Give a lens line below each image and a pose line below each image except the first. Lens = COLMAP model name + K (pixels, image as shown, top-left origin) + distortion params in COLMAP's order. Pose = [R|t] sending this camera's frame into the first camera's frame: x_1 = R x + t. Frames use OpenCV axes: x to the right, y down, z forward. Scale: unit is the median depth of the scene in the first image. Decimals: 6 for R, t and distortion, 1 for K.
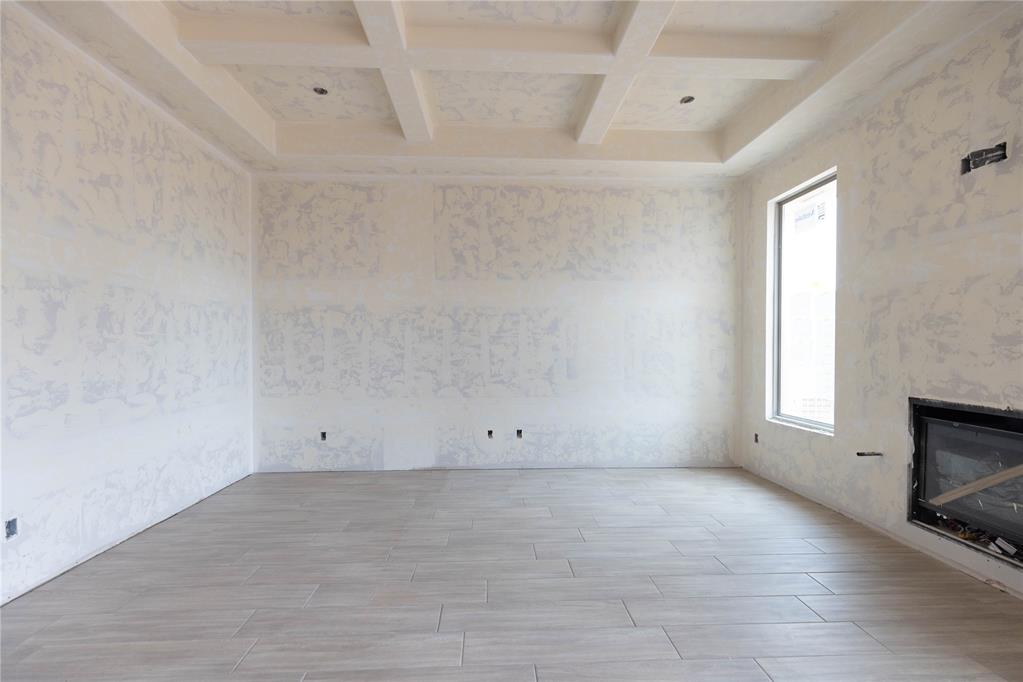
lens RADIAL K [[452.4, 0, 507.1], [0, 452.4, 344.8], [0, 0, 1]] dist [0.002344, 0.000053]
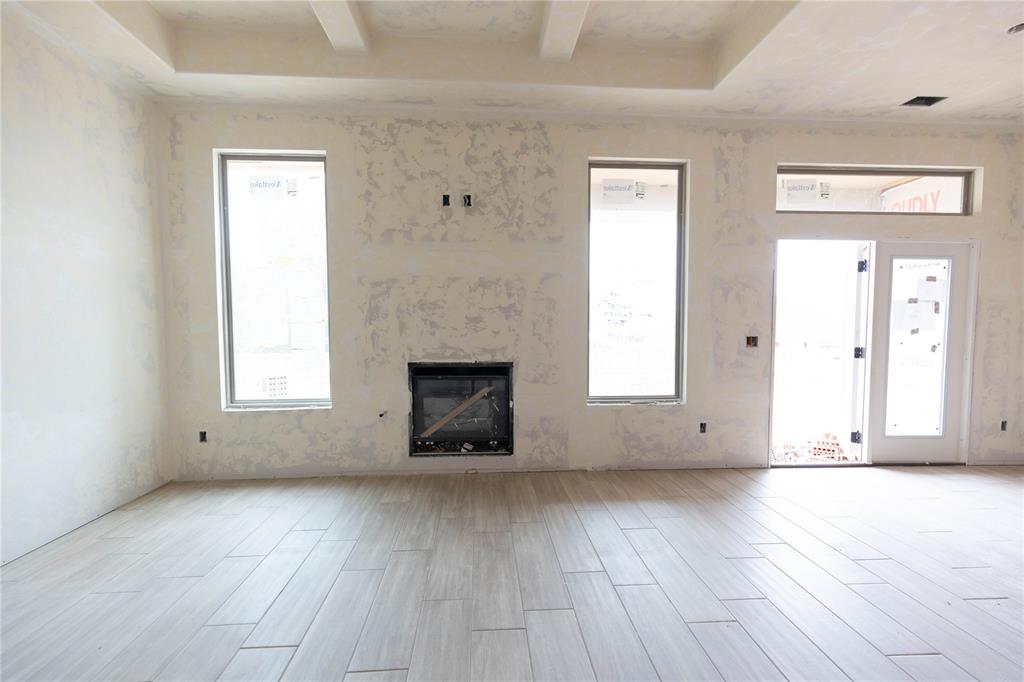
lens RADIAL K [[452.8, 0, 507.4], [0, 452.8, 344.9], [0, 0, 1]] dist [0.002344, 0.000053]
pose [[-0.015690, -0.047146, 0.998765, -0.407670], [-0.001141, 0.998888, 0.047134, 0.002140], [-0.999876, -0.000400, -0.015726, 0.707287]]
